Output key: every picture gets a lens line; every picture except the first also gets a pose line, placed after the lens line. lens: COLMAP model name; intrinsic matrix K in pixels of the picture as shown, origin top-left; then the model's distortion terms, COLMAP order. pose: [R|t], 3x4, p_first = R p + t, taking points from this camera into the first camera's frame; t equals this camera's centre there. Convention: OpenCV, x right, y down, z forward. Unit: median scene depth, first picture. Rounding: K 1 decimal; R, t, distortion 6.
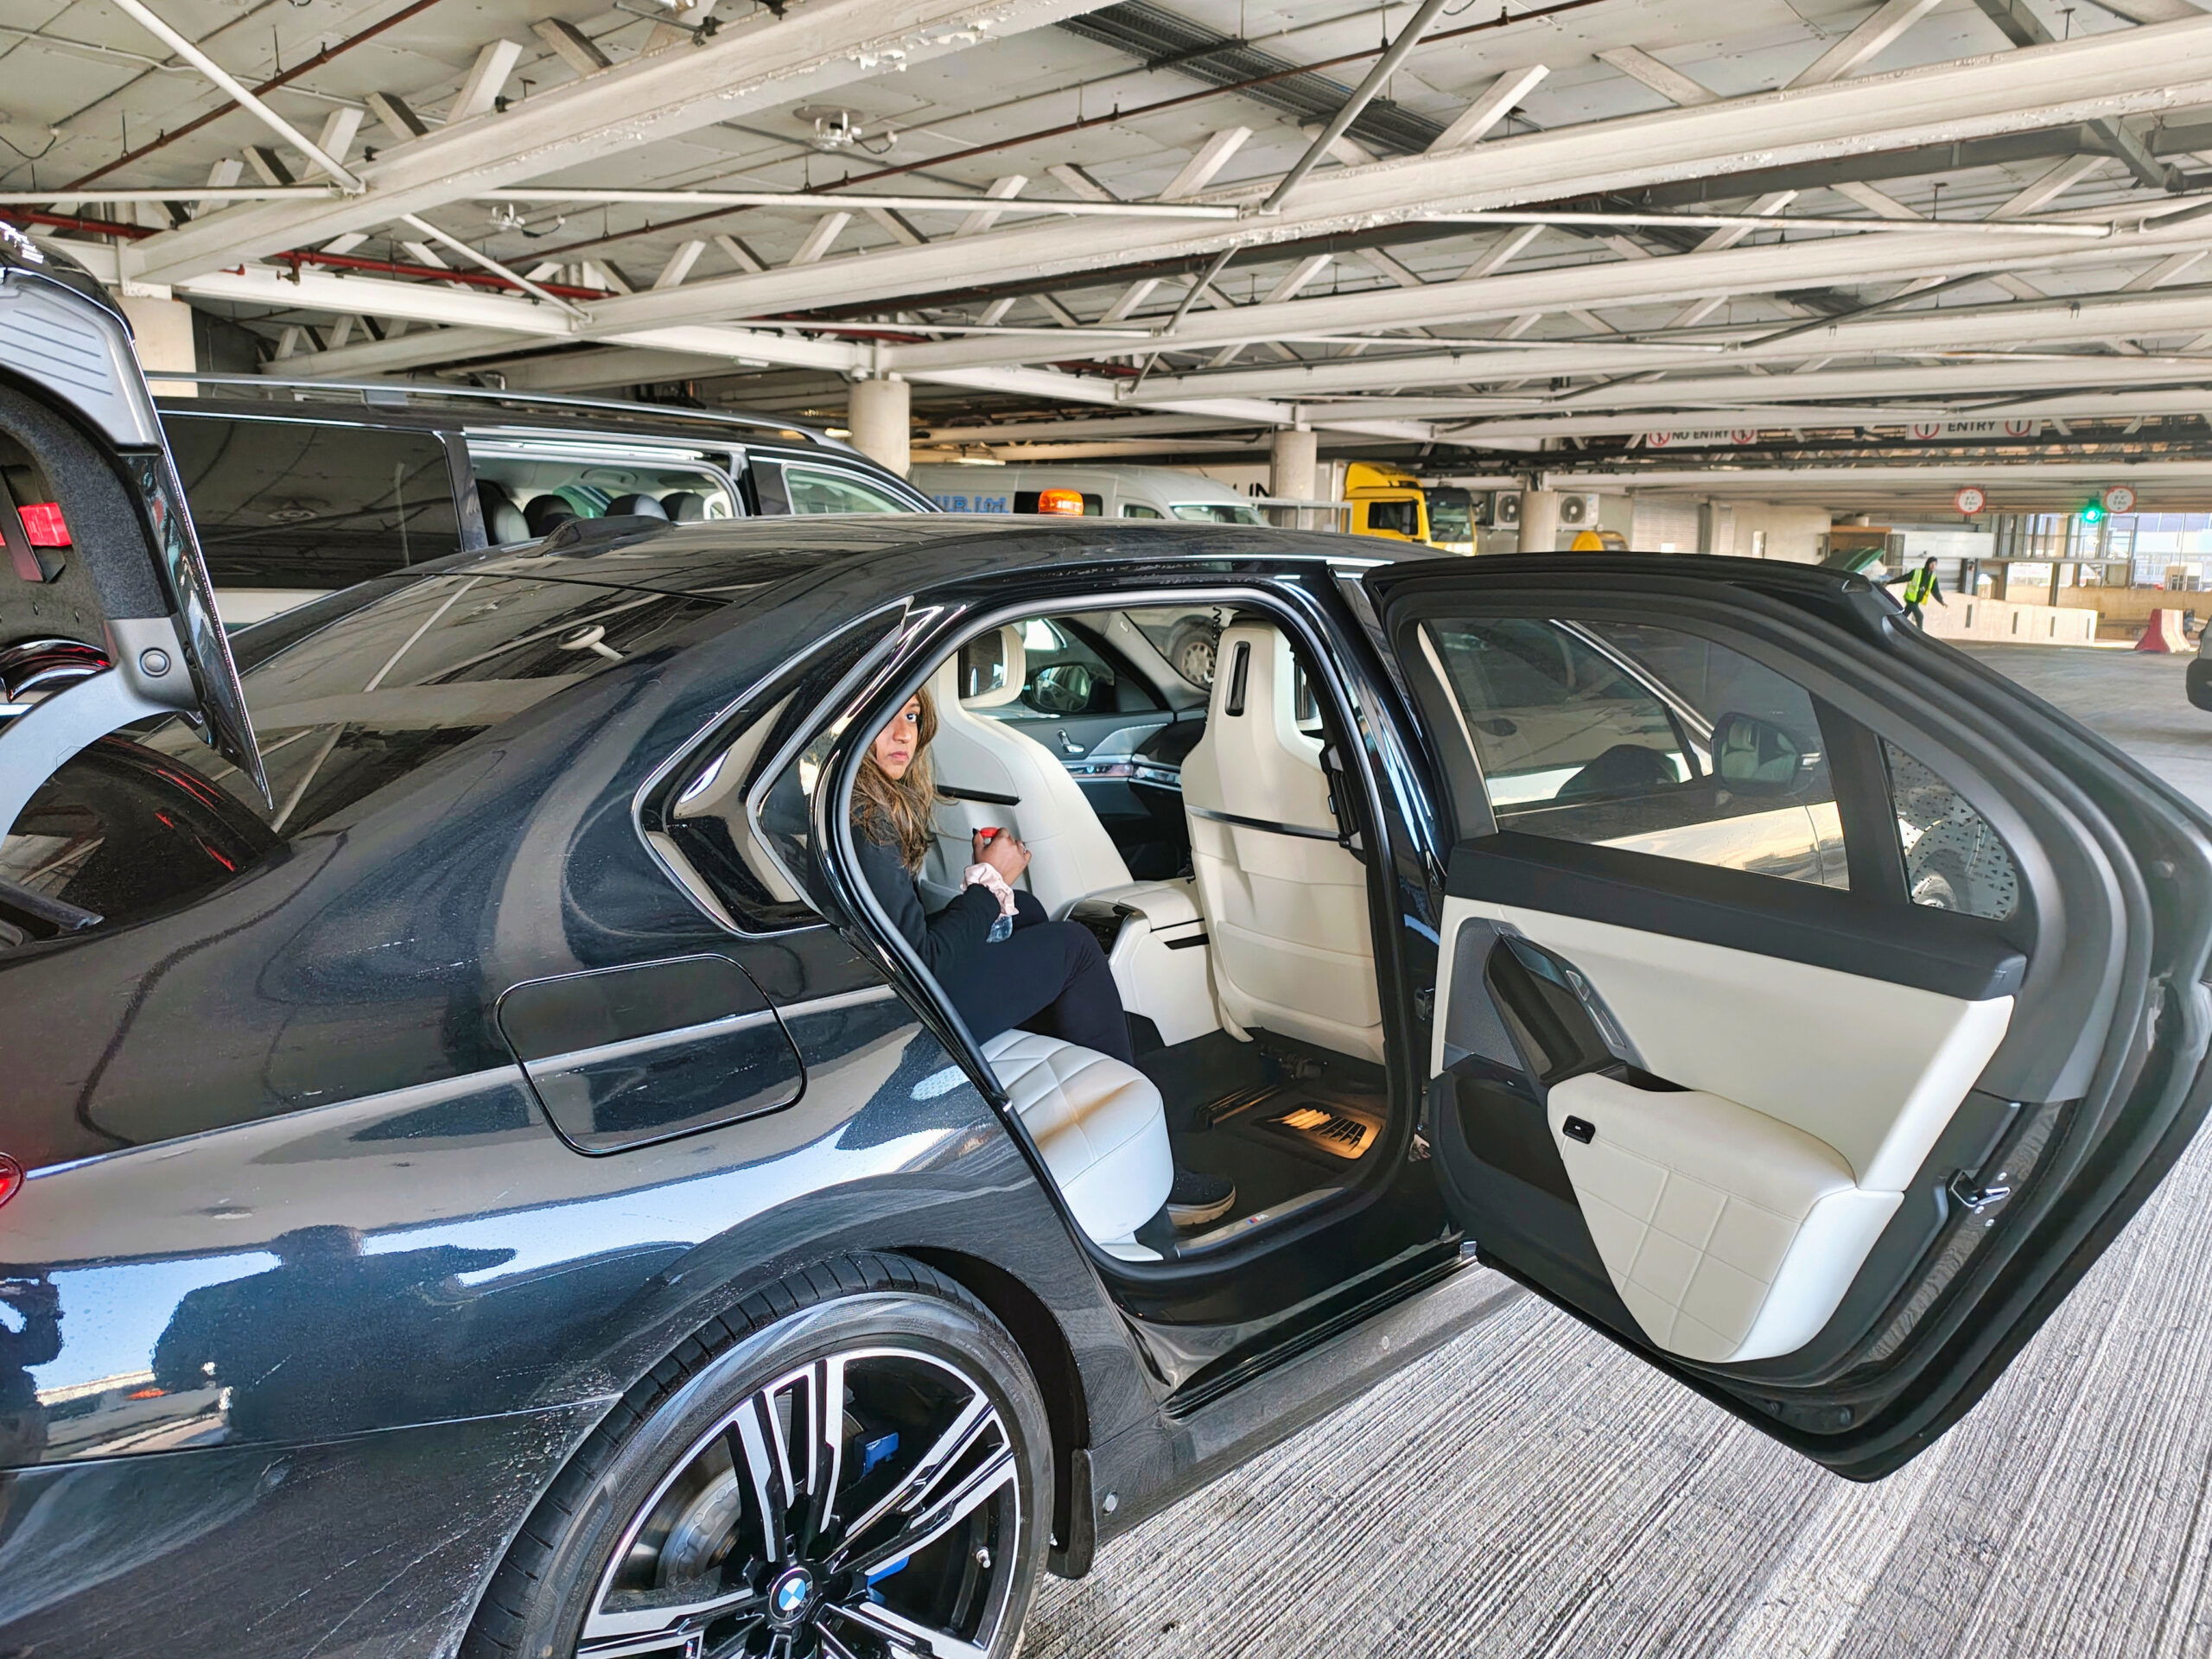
lens RADIAL K [[1489.3, 0, 1106.0], [0, 1489.3, 829.5], [0, 0, 1]] dist [0.001313, 0.000694]
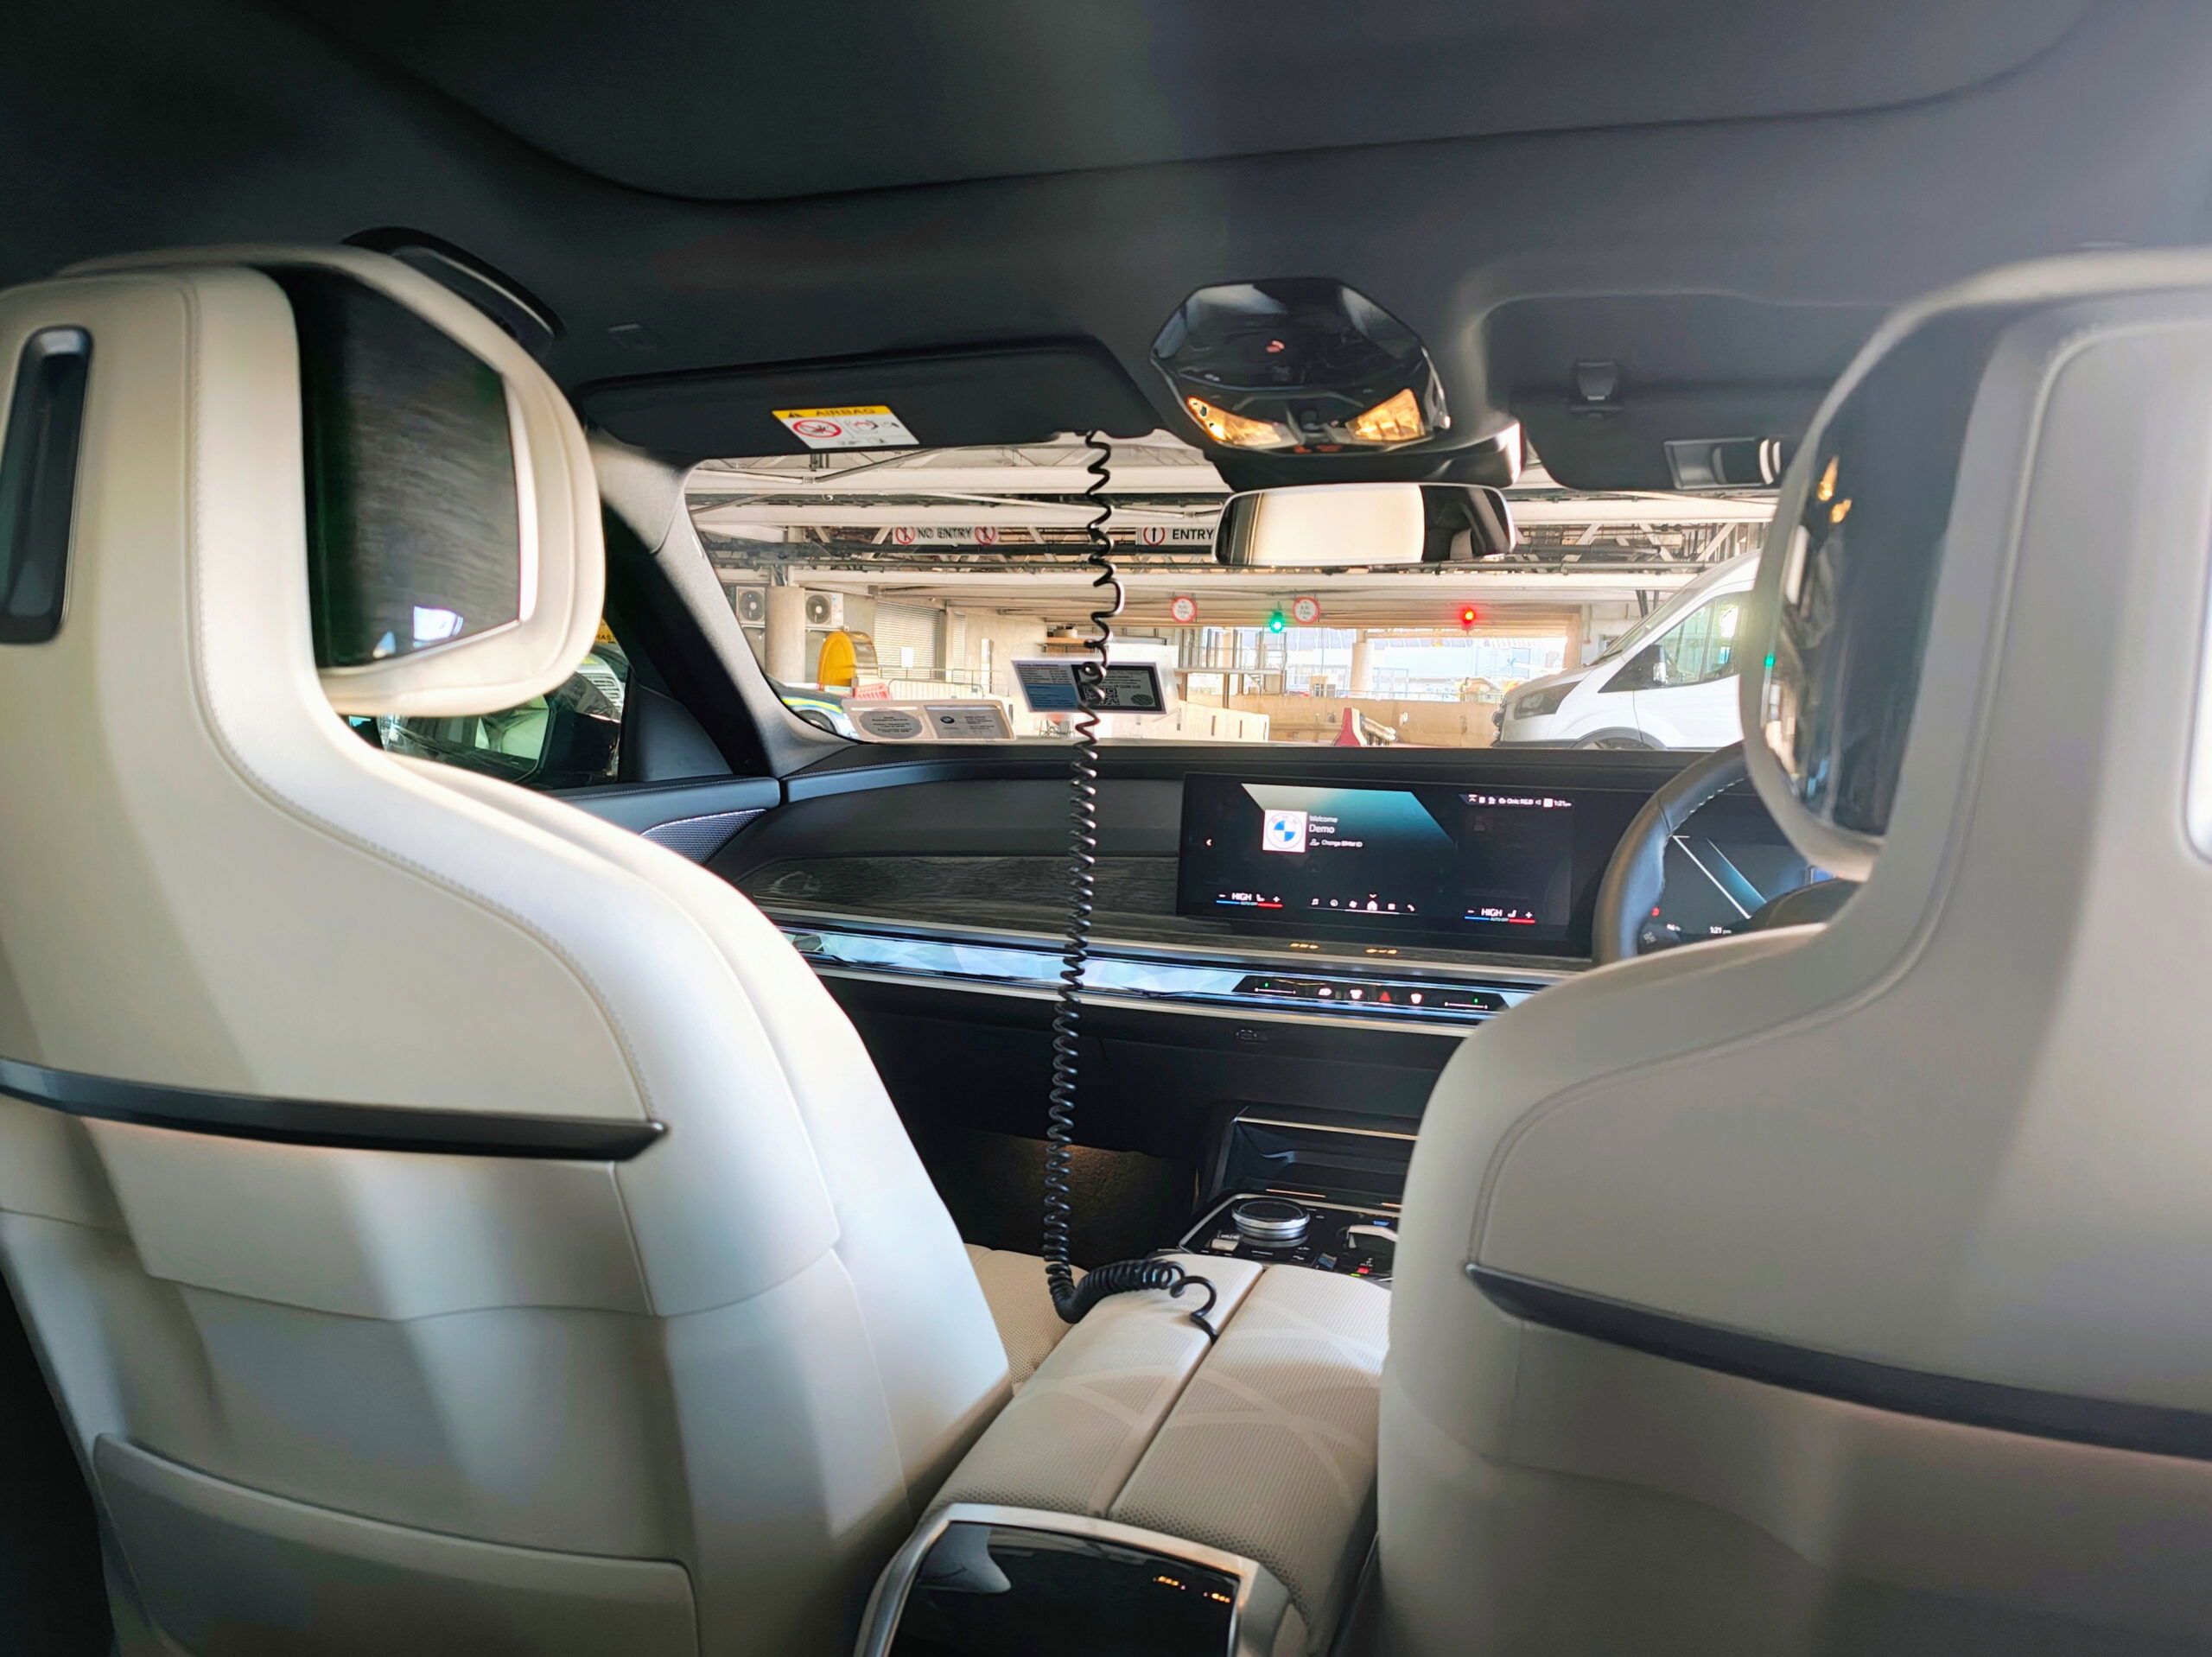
lens RADIAL K [[1489.2, 0, 1106.0], [0, 1489.2, 828.5], [0, 0, 1]] dist [0.001313, 0.000694]
pose [[0.853951, -0.047593, 0.518172, -0.019514], [0.091910, 0.993947, -0.060177, -0.007587], [-0.512172, 0.099014, 0.853157, 0.138213]]
